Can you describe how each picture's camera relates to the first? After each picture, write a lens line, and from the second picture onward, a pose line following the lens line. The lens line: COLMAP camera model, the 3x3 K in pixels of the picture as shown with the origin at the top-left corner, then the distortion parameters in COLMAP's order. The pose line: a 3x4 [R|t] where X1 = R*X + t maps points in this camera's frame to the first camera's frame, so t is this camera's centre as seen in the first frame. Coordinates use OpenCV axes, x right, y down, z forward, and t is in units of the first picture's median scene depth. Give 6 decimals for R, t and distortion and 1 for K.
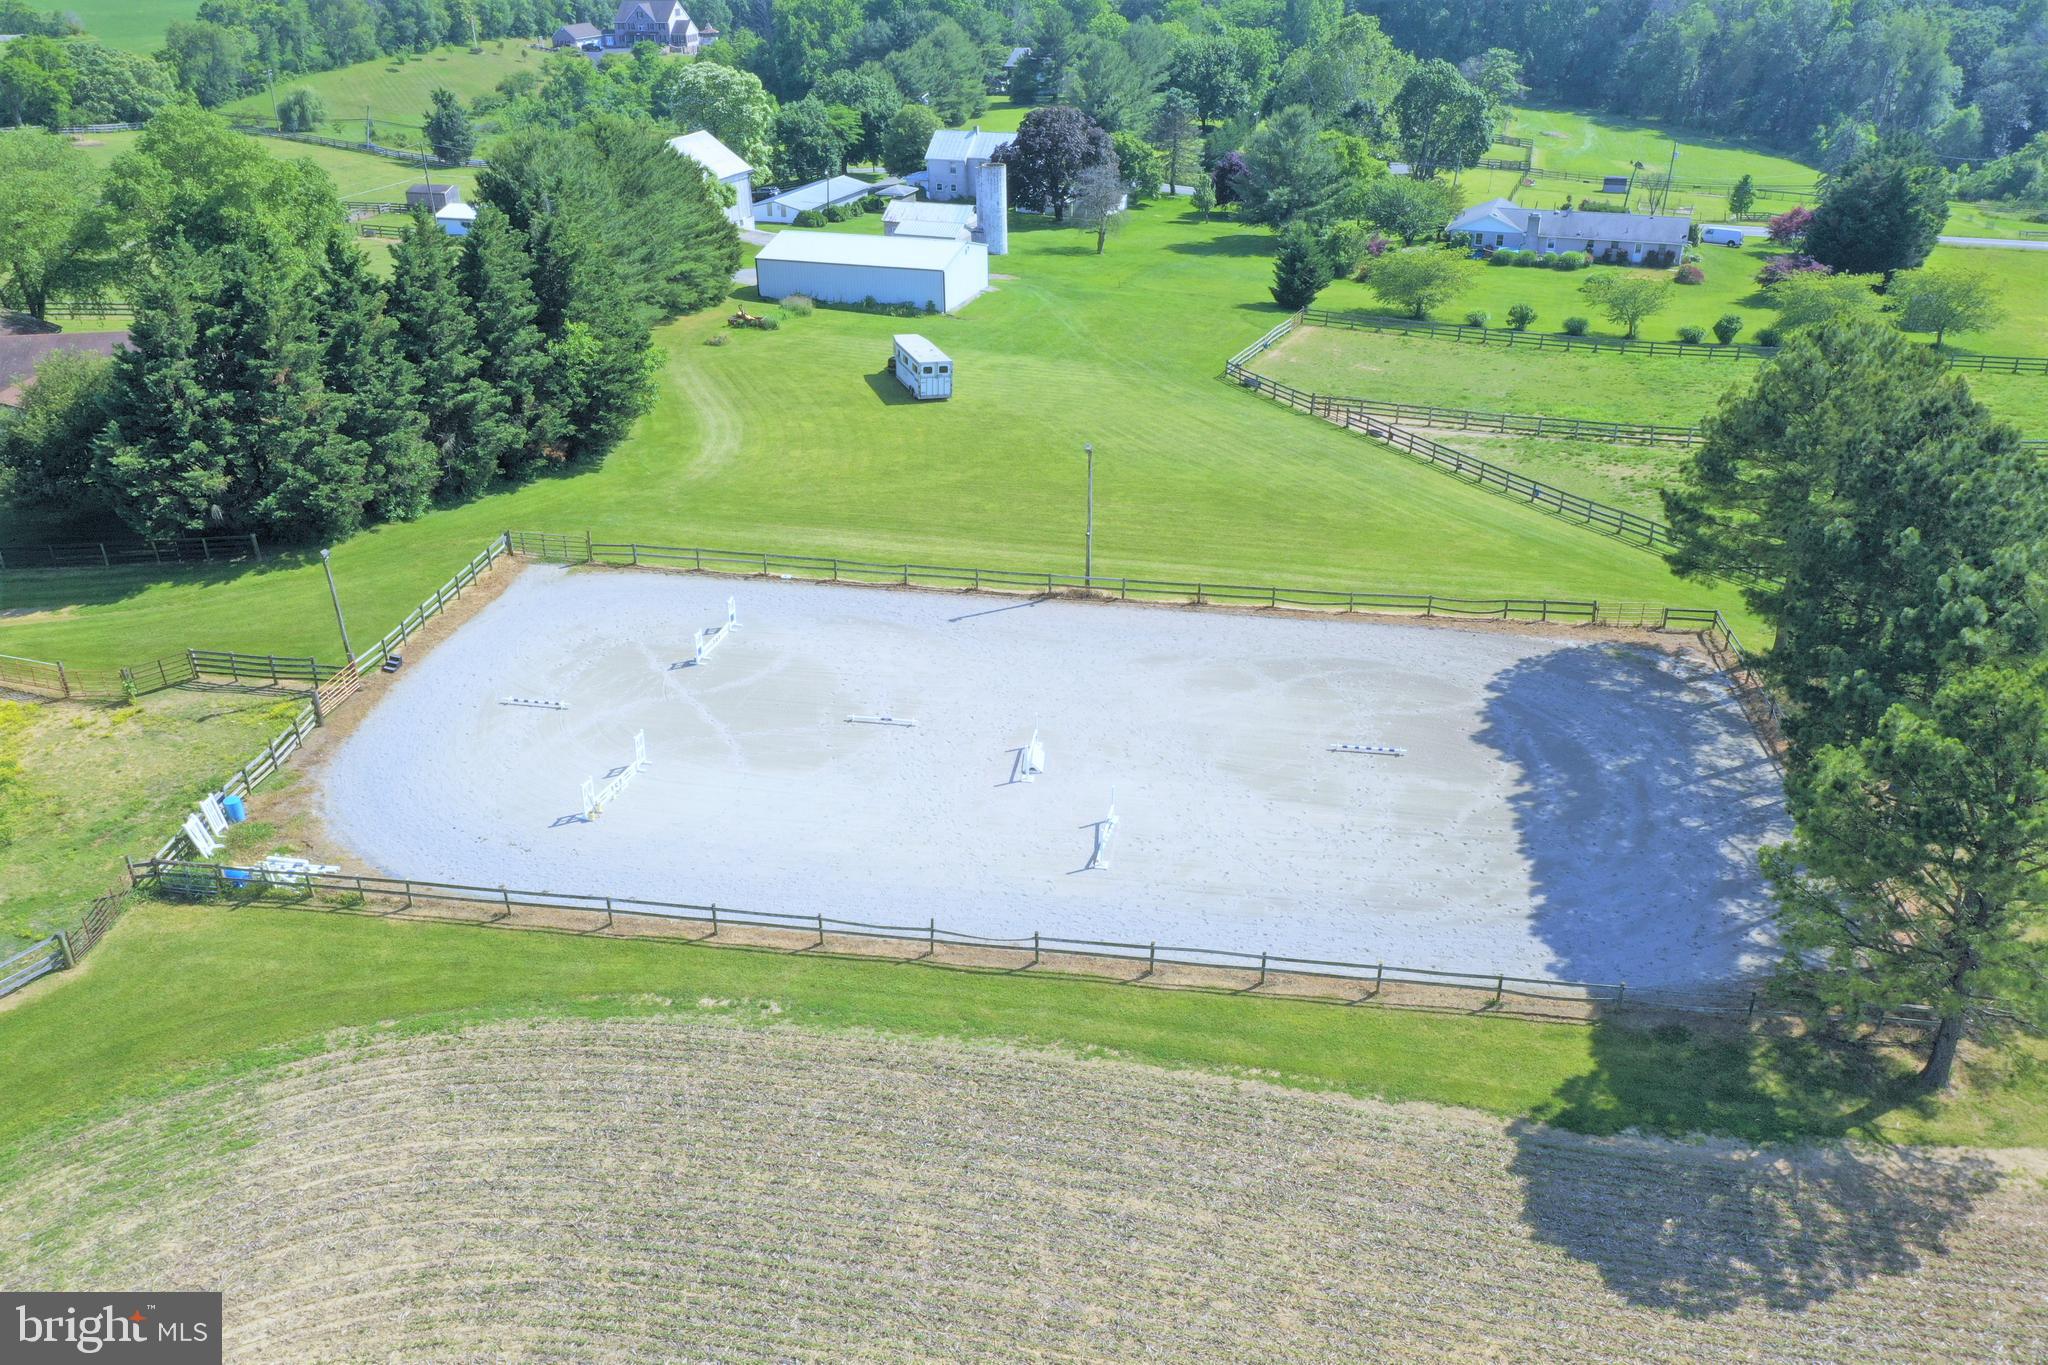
lens RADIAL K [[1623.8, 0, 1020.7], [0, 1623.8, 682.8], [0, 0, 1]] dist [0.002172, 0.000064]
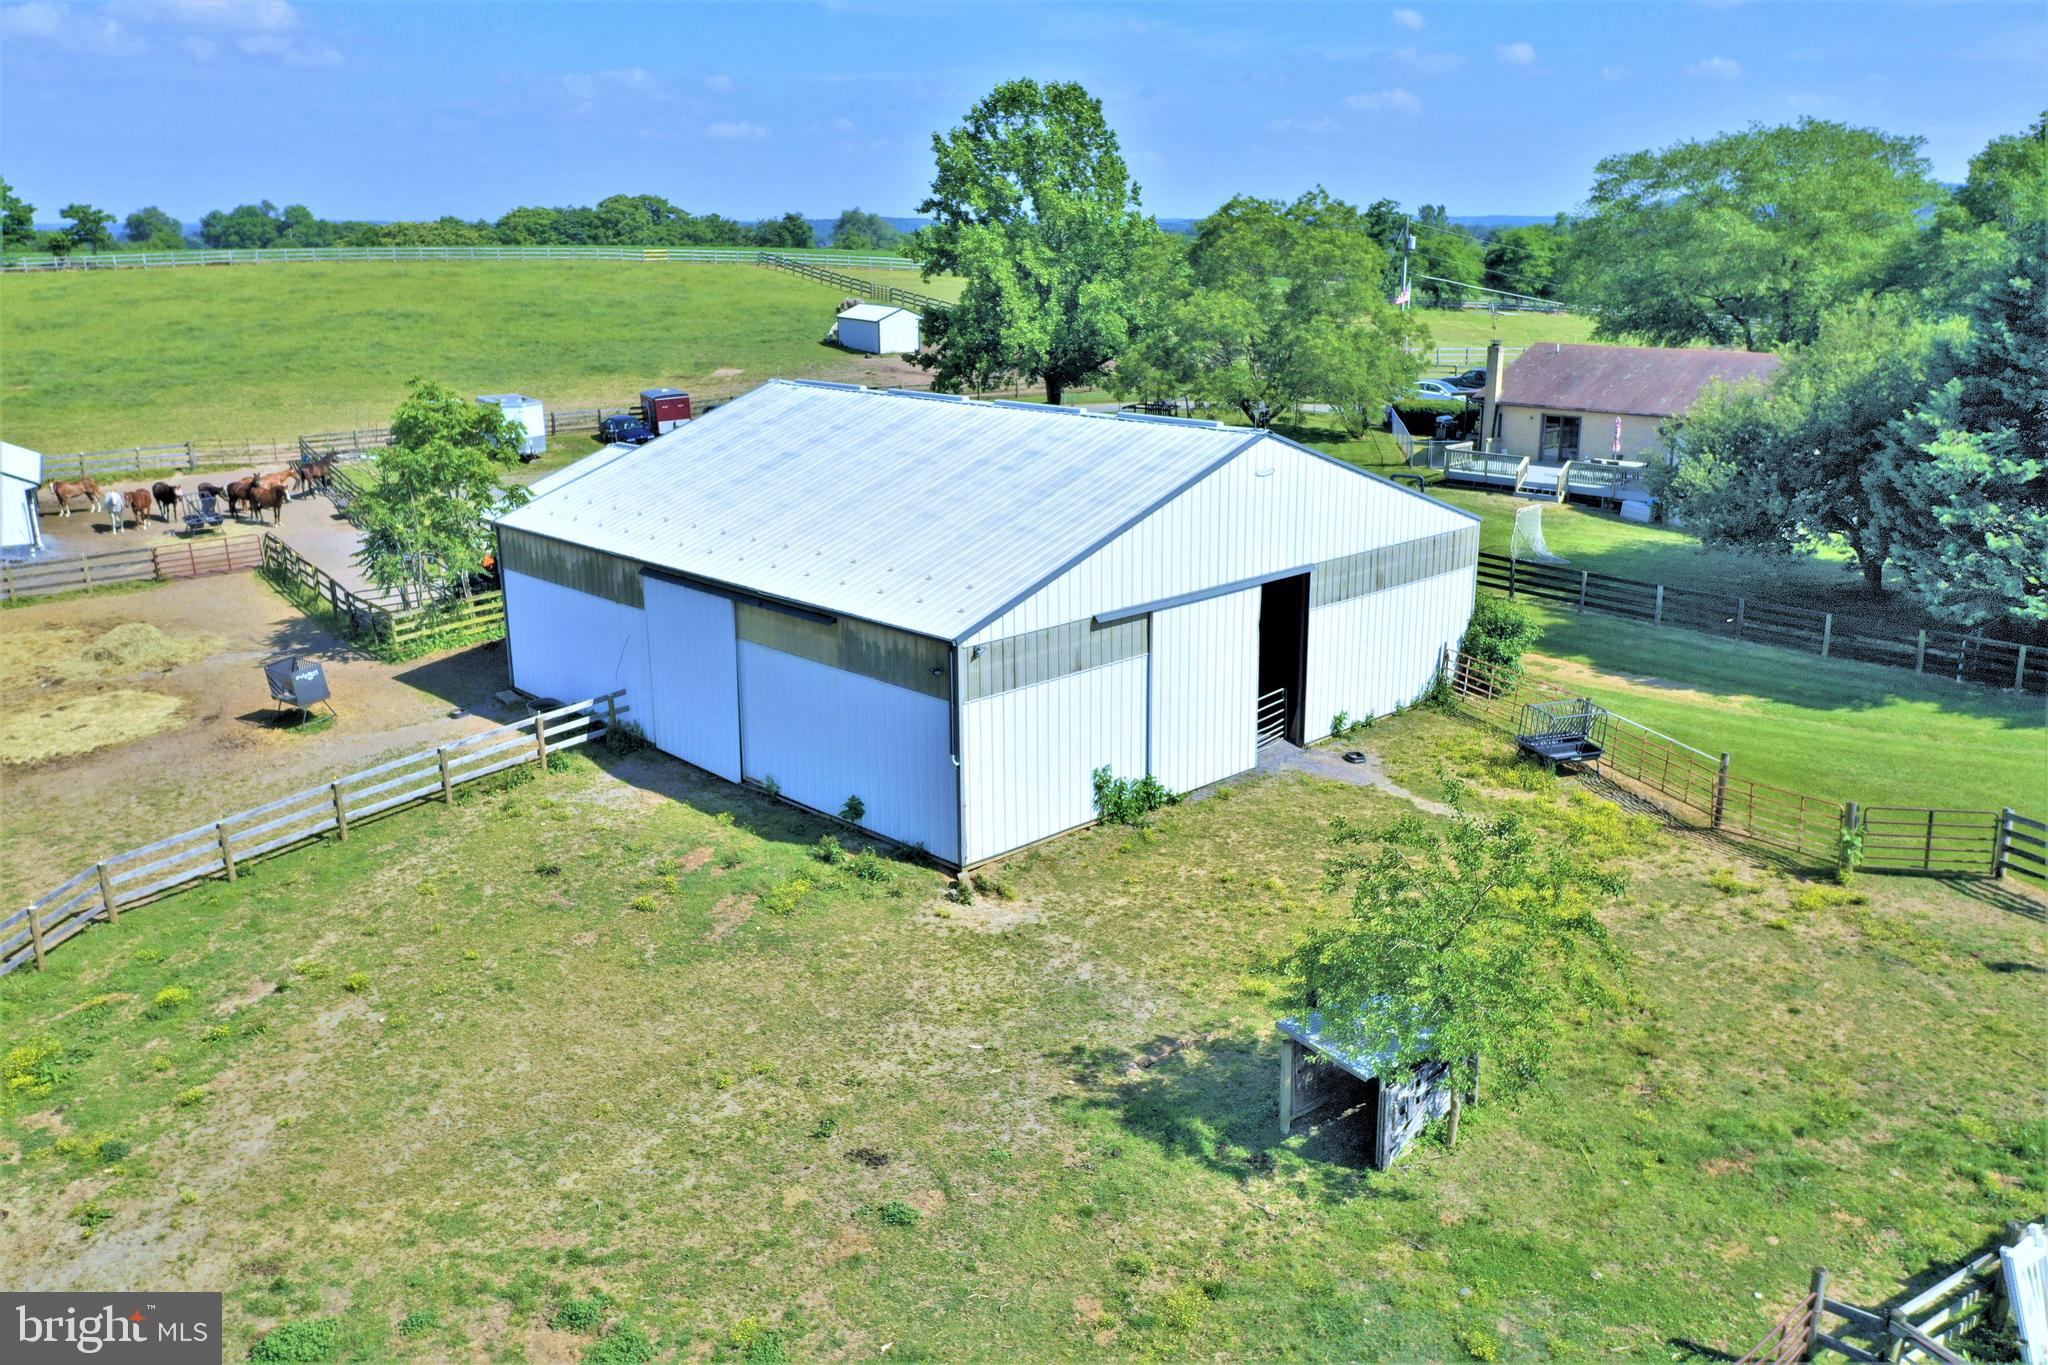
lens RADIAL K [[1623.8, 0, 1023.6], [0, 1623.8, 681.6], [0, 0, 1]] dist [0.002172, 0.000064]
pose [[0.594259, 0.224919, -0.772184, -0.339591], [-0.358368, 0.933572, -0.003866, 0.044289], [0.720020, 0.279023, 0.635387, 0.521734]]
